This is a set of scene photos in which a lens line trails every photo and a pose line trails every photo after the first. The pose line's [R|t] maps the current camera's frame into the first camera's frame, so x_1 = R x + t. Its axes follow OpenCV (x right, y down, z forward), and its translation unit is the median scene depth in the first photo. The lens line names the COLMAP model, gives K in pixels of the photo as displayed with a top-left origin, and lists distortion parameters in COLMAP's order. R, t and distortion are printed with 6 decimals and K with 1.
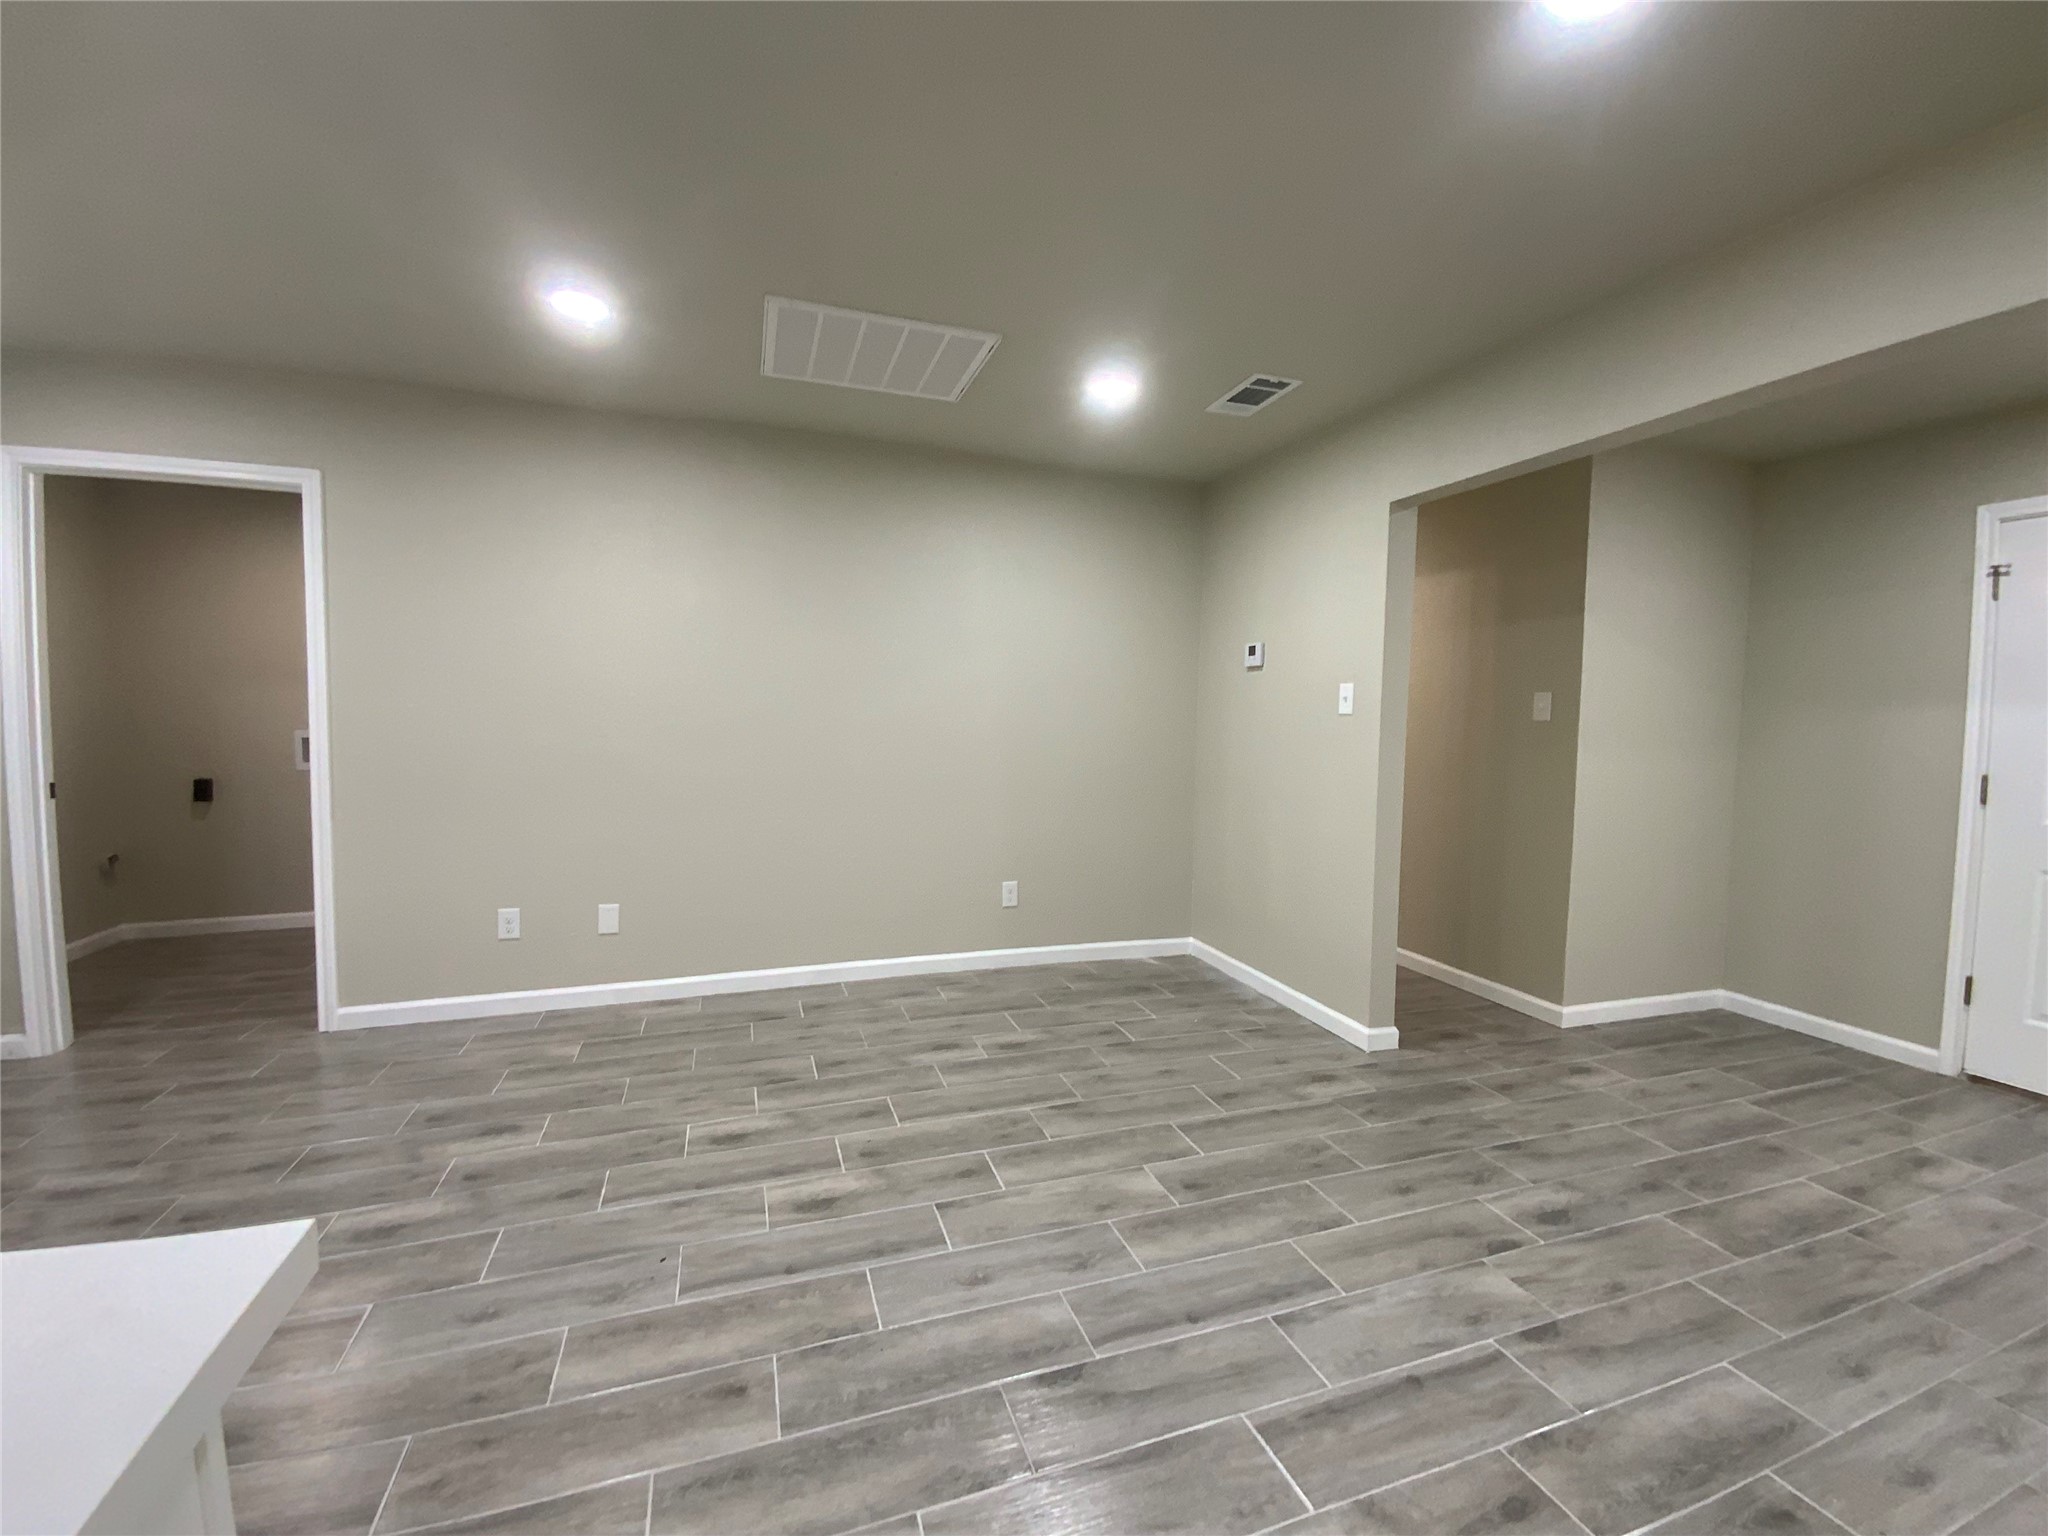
lens RADIAL K [[833.7, 0, 1026.7], [0, 833.7, 739.5], [0, 0, 1]] dist [0.000872, -0.001387]
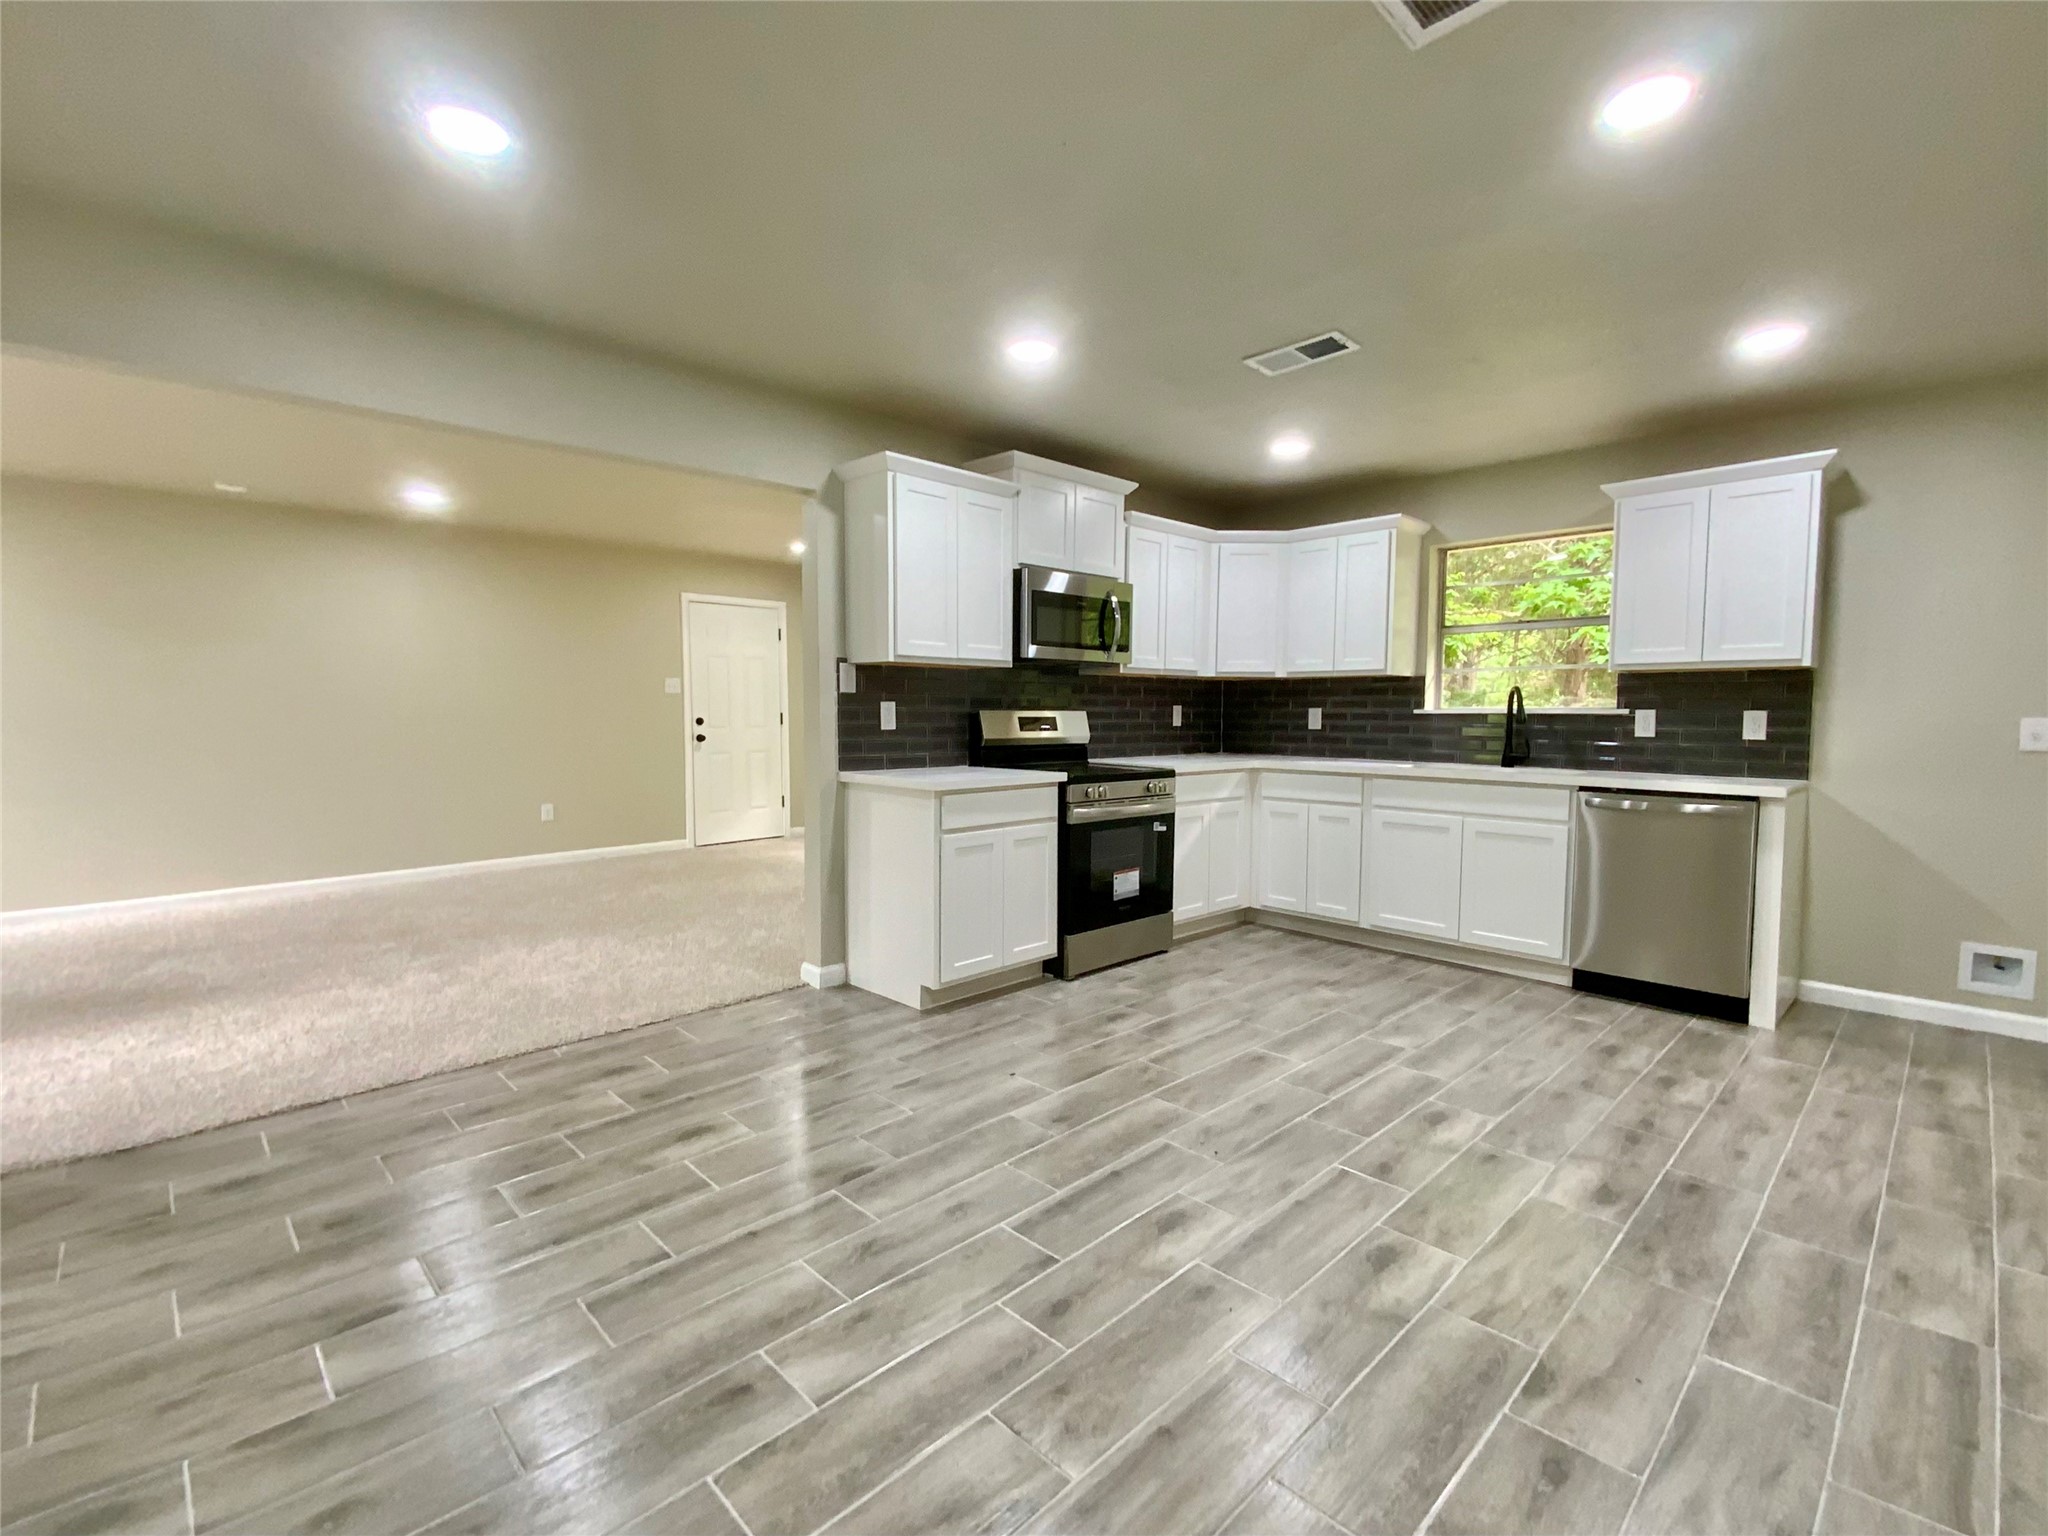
lens RADIAL K [[909.1, 0, 1010.5], [0, 909.1, 768.7], [0, 0, 1]] dist [0.006516, -0.006333]
pose [[-0.912344, 0.008796, -0.409329, 0.261631], [-0.029272, 0.995809, 0.086643, -0.009173], [0.408376, 0.091030, -0.908263, 1.519666]]
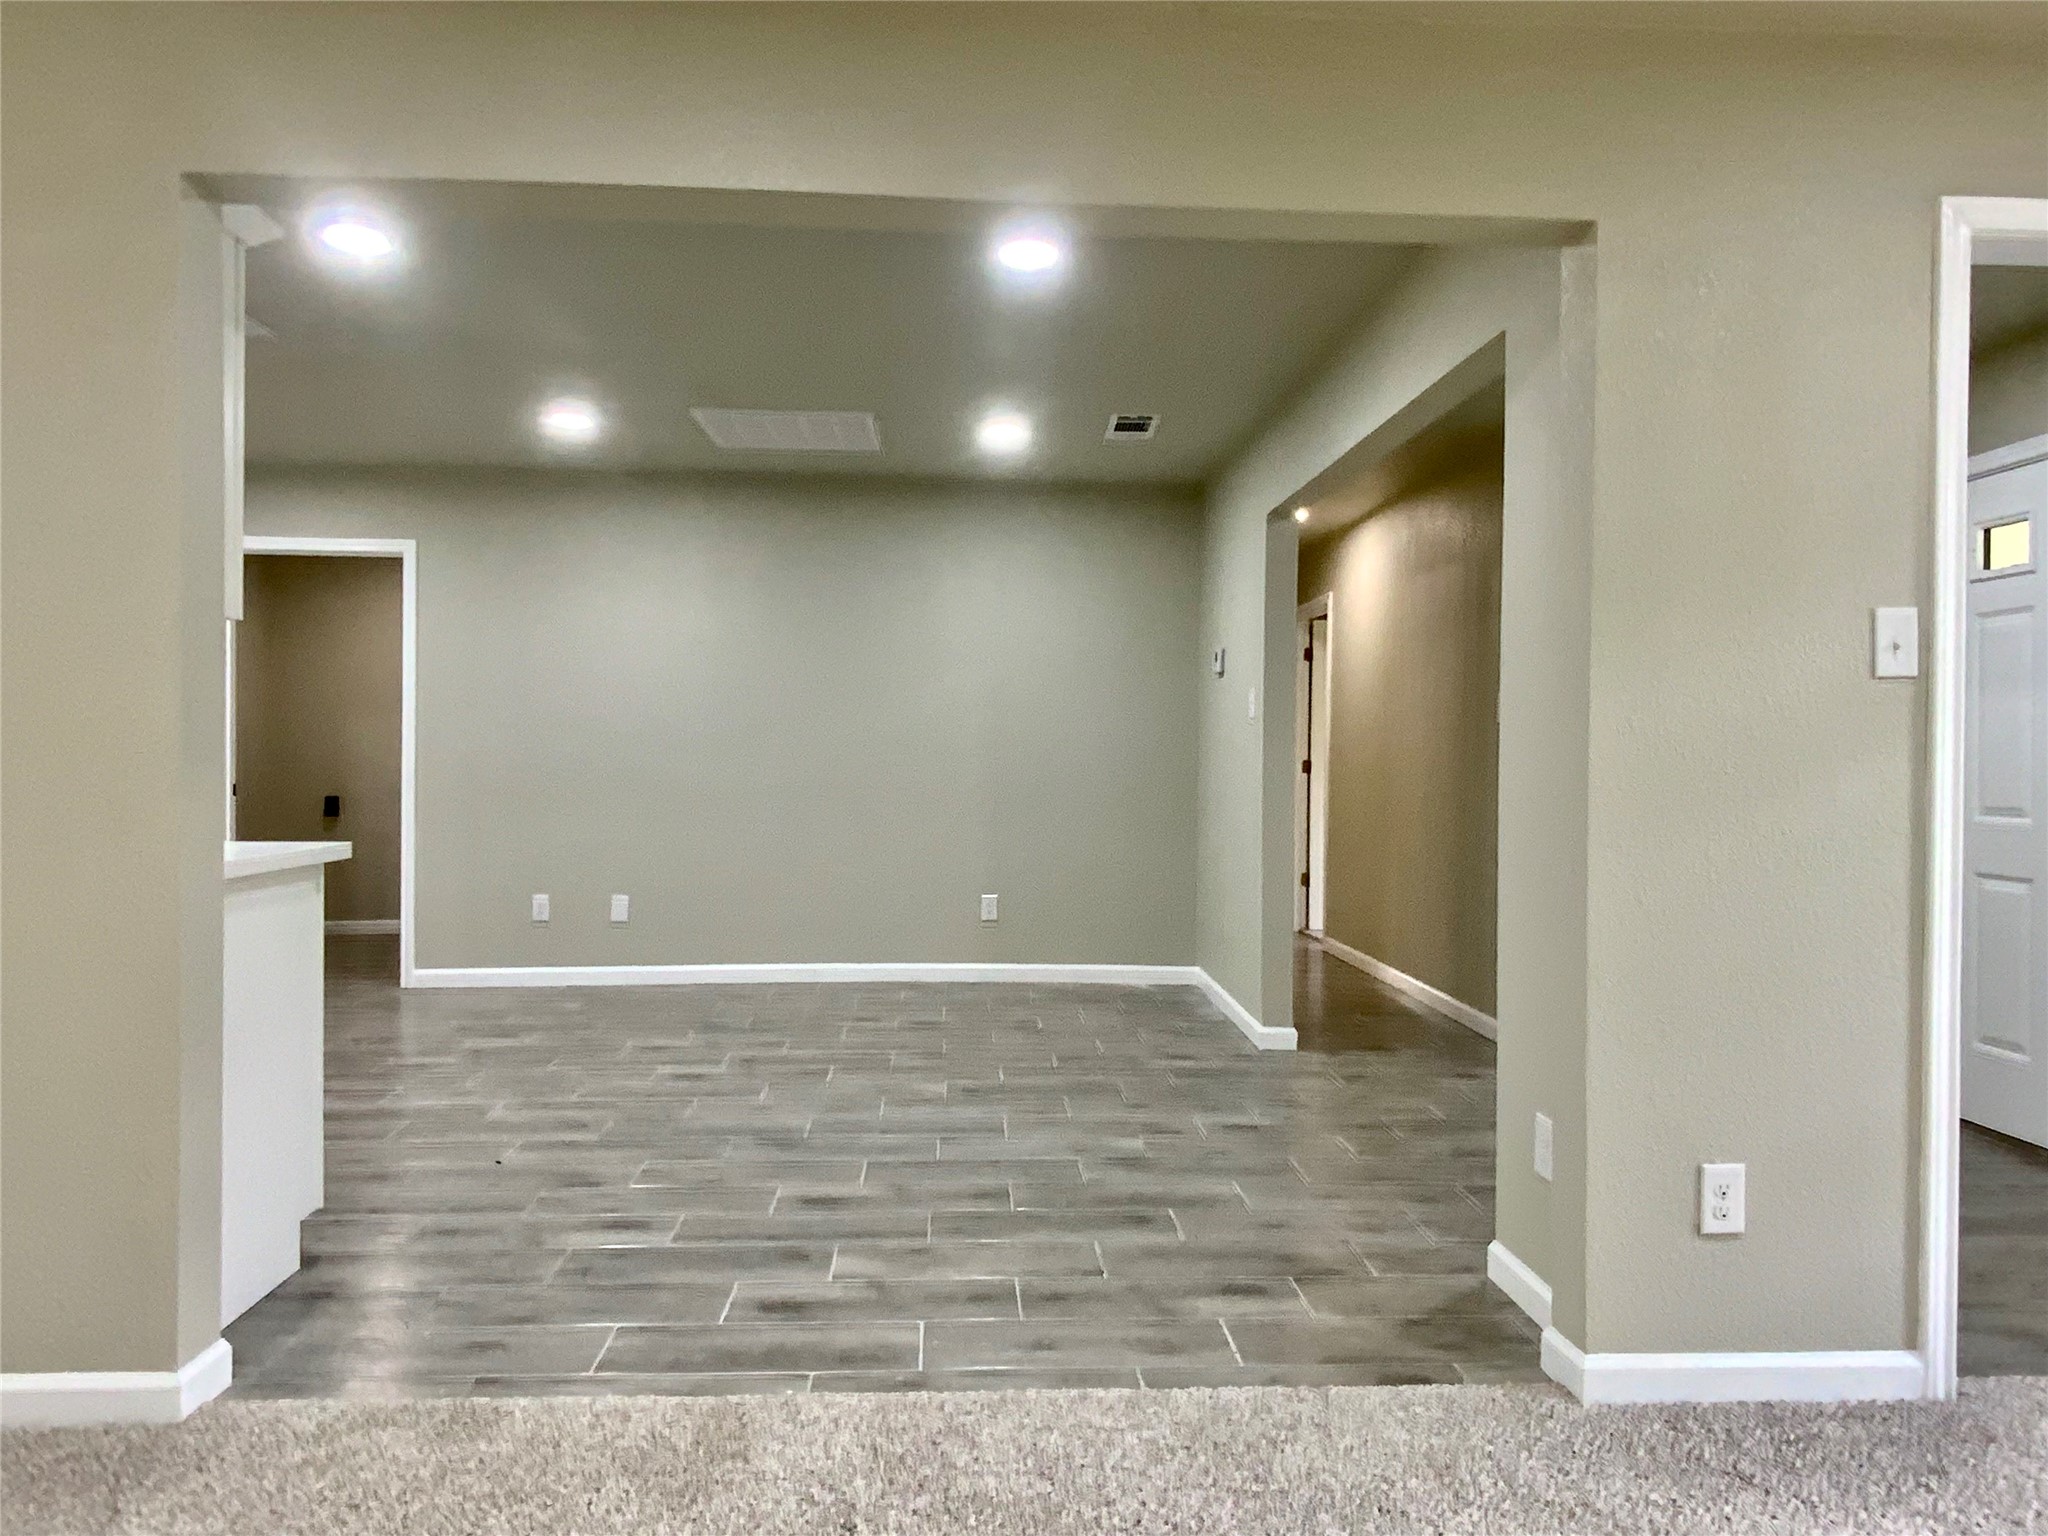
lens RADIAL K [[1219.0, 0, 1046.4], [0, 1219.0, 765.6], [0, 0, 1]] dist [0.028288, -0.001093]
pose [[0.963889, -0.009154, -0.266148, 0.727772], [0.001505, 0.999580, -0.028930, 0.091772], [0.266301, 0.027485, 0.963498, -0.678635]]
